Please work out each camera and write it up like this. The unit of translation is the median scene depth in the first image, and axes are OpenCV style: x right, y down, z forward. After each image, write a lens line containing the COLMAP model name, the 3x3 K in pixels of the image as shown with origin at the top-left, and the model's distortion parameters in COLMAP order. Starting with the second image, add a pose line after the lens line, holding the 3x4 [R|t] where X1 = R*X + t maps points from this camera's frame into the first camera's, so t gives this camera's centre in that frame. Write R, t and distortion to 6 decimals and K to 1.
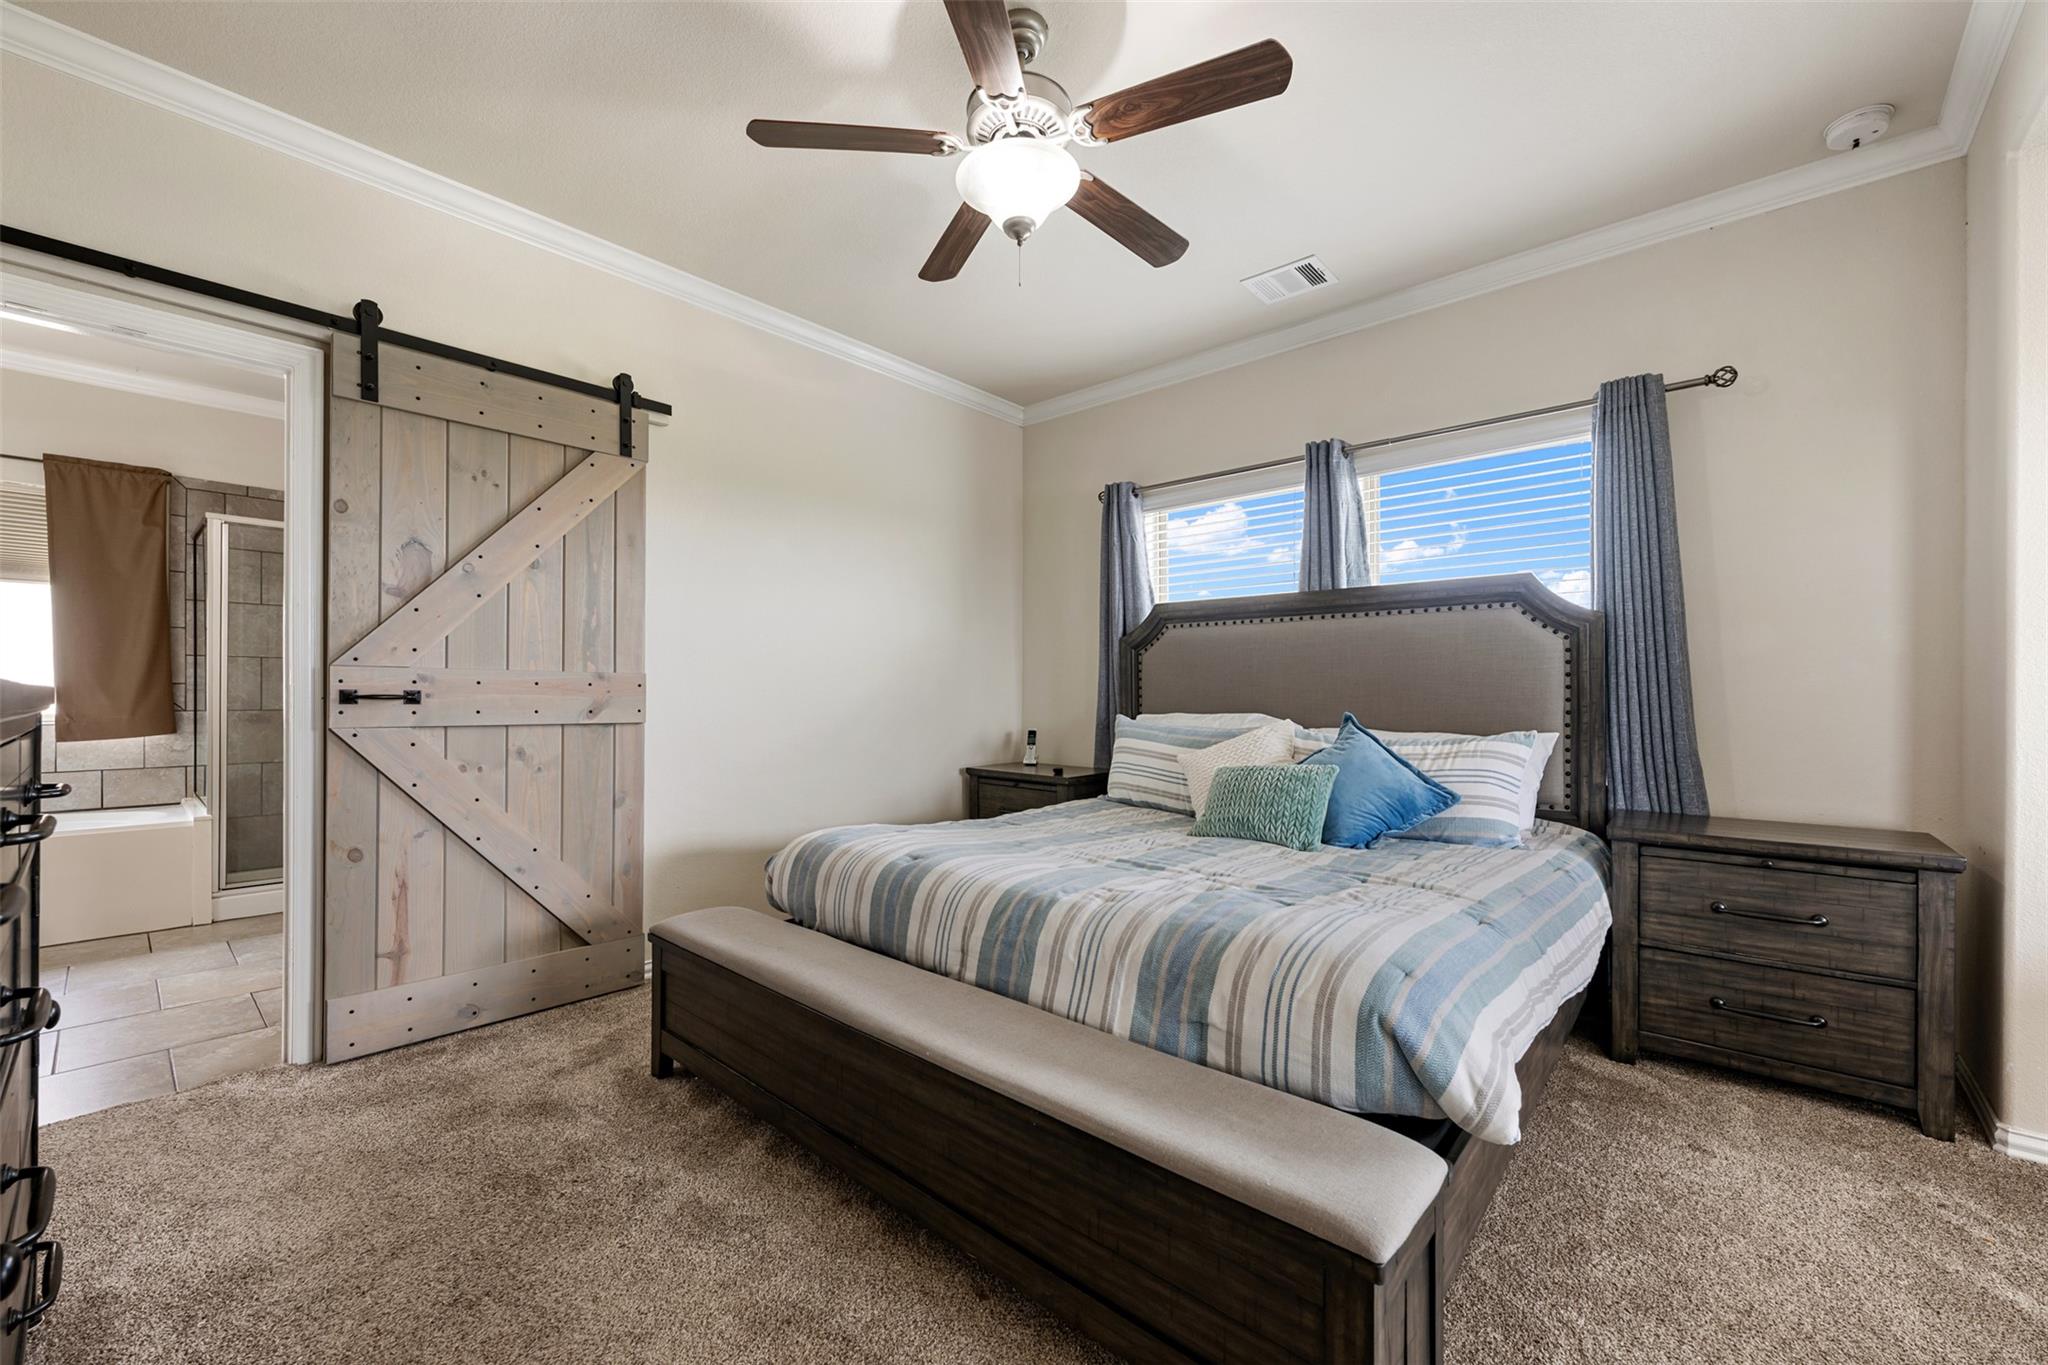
lens RADIAL K [[810.3, 0, 1019.8], [0, 810.3, 692.5], [0, 0, 1]] dist [-0.001666, 0.000337]
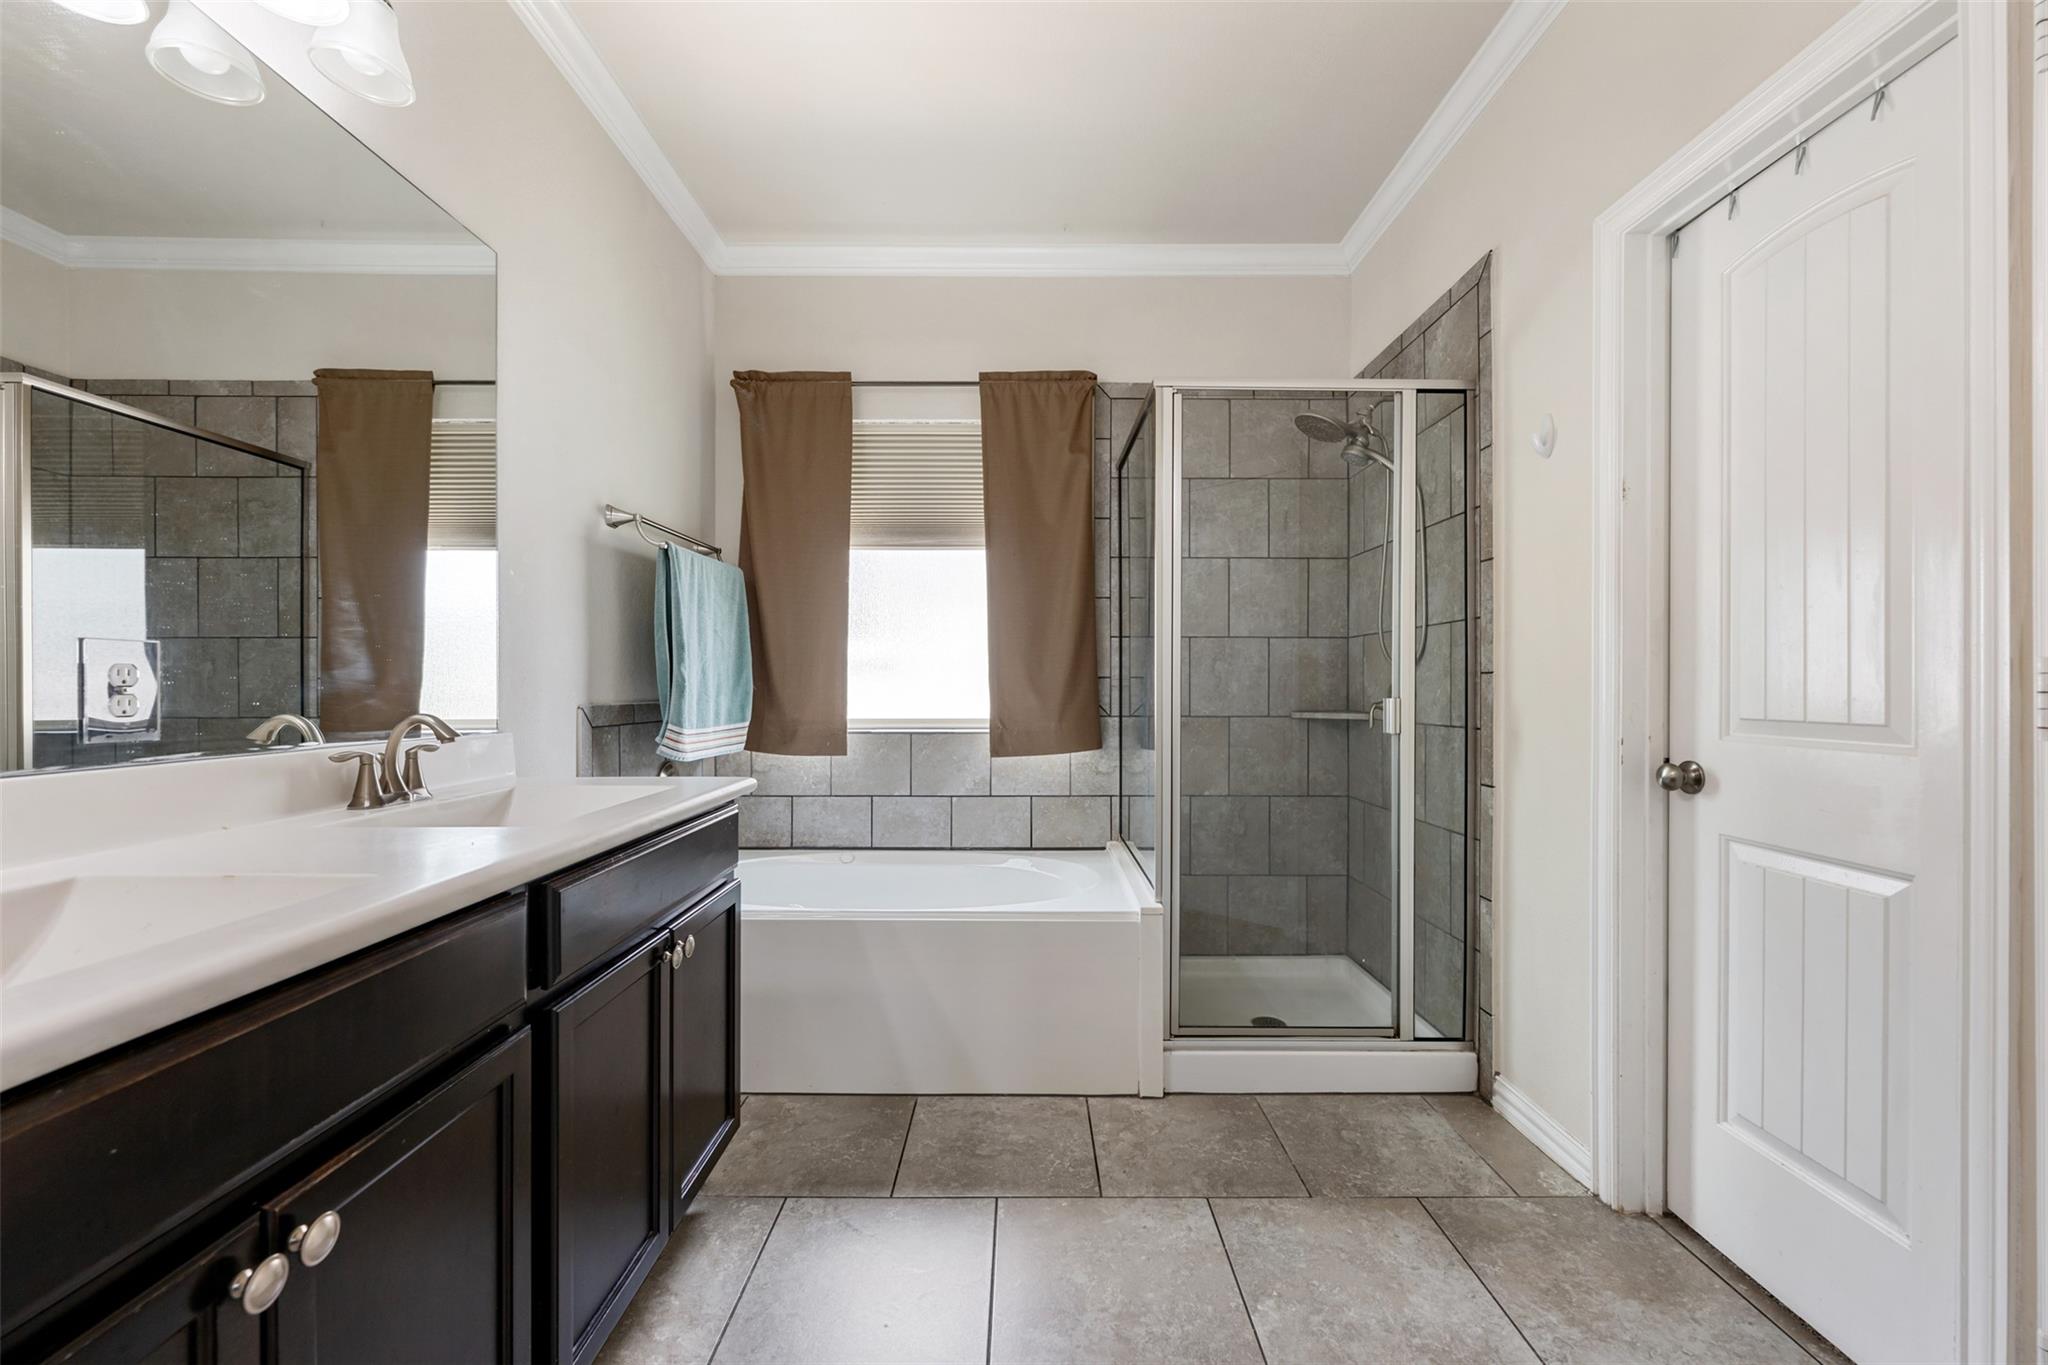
lens RADIAL K [[810.3, 0, 1025.2], [0, 810.3, 692.0], [0, 0, 1]] dist [-0.001666, 0.000337]
pose [[0.662244, 0.005142, -0.749271, -0.564631], [0.001110, 0.999969, 0.007843, -0.004322], [0.749288, -0.006026, 0.662217, 0.489140]]
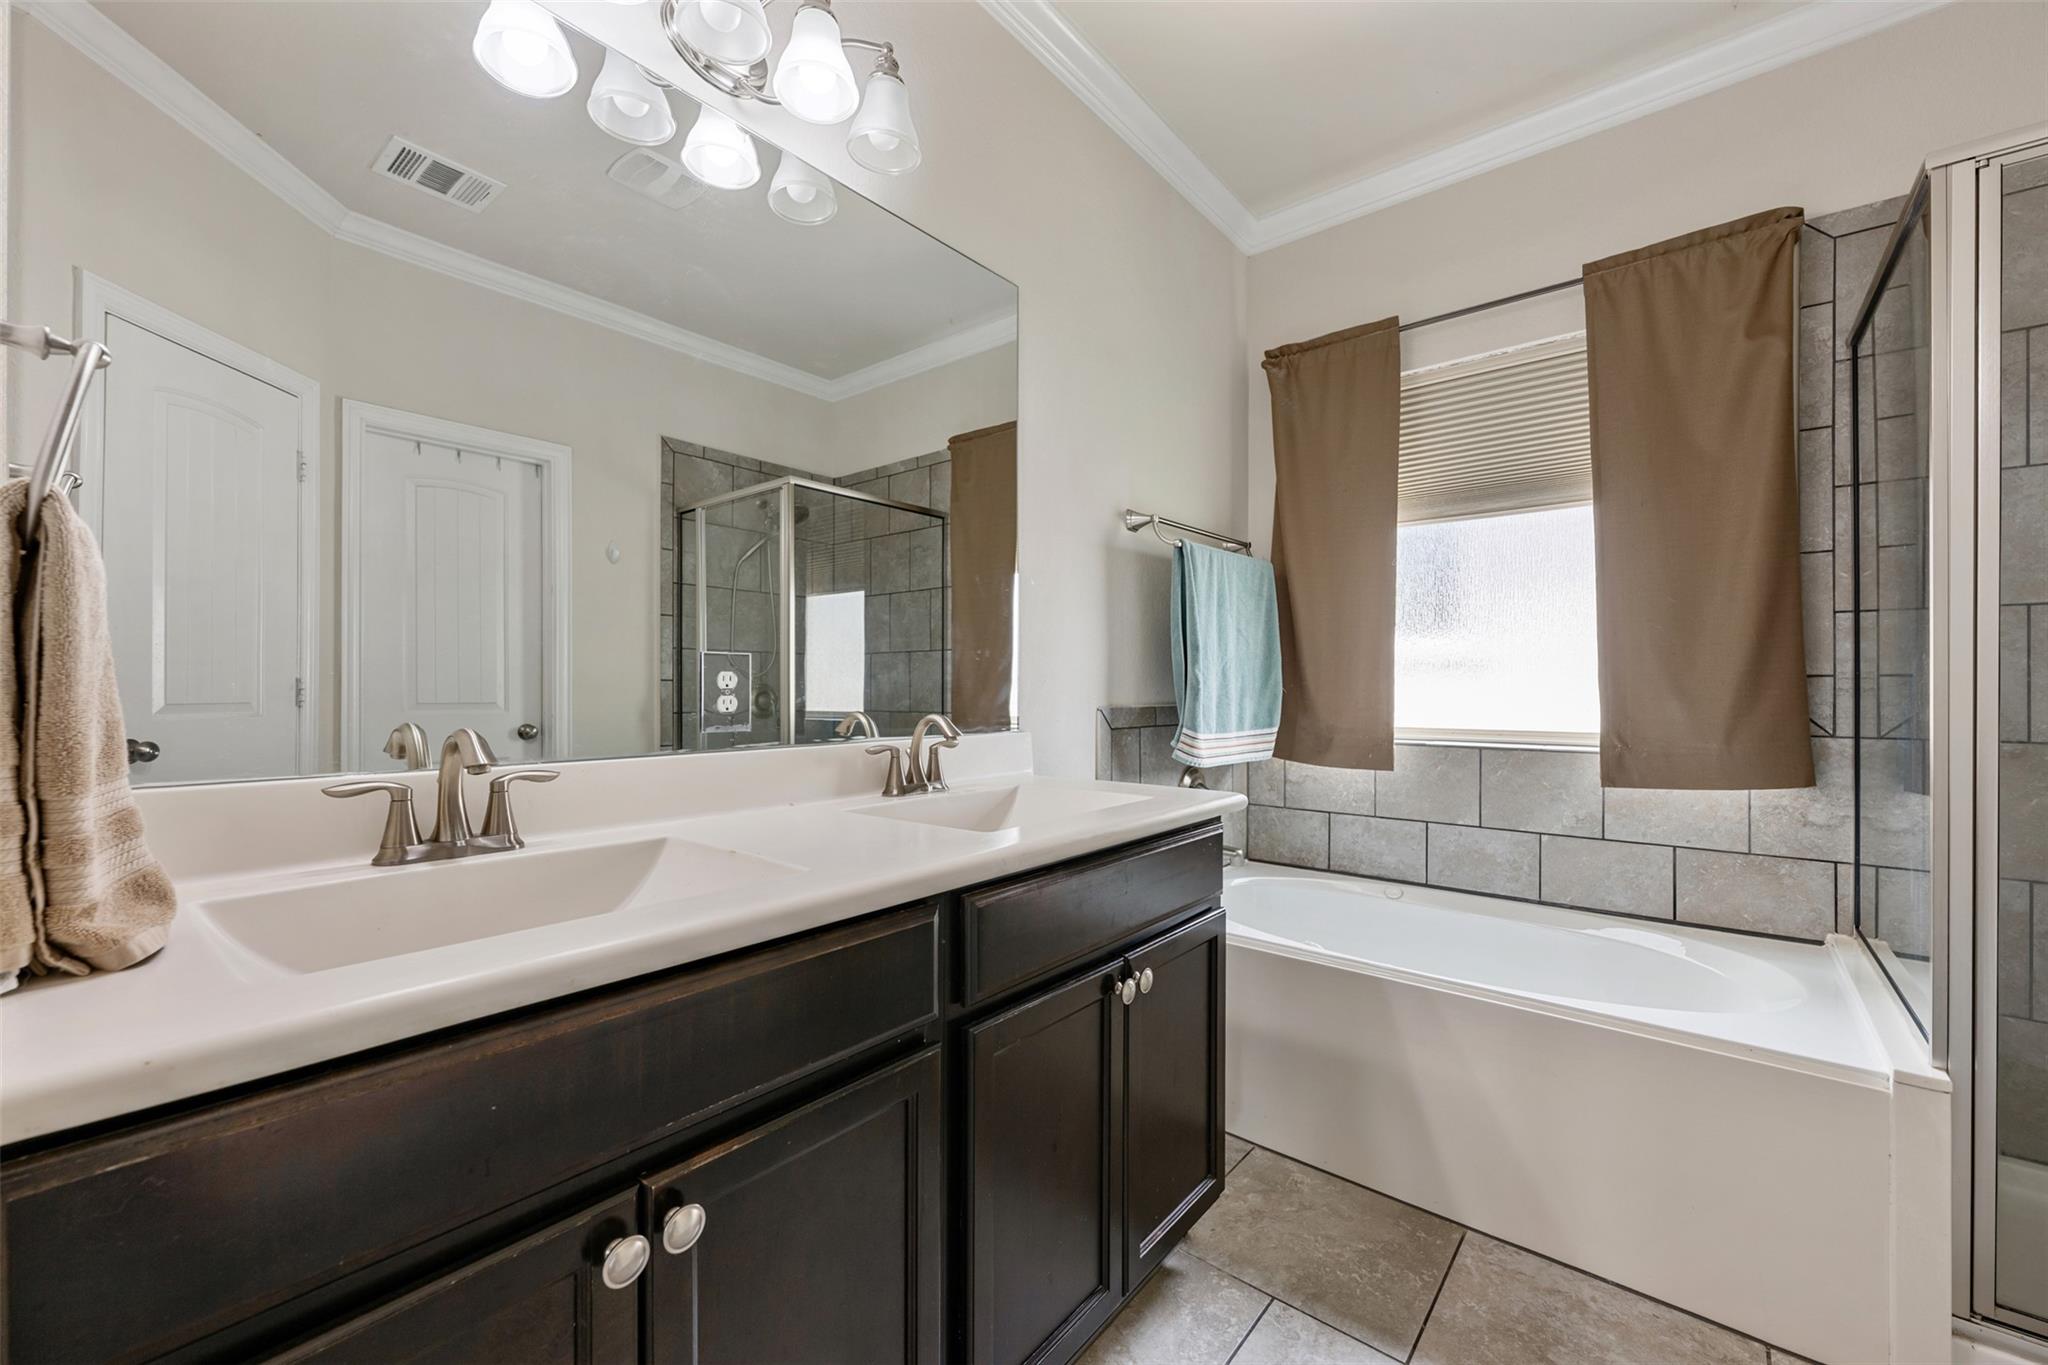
lens RADIAL K [[810.3, 0, 1022.6], [0, 810.3, 686.5], [0, 0, 1]] dist [-0.001666, 0.000337]
pose [[0.024848, -0.001040, -0.999691, -0.608428], [0.000566, 0.999999, -0.001027, -0.005176], [0.999691, -0.000540, 0.024849, 0.552996]]
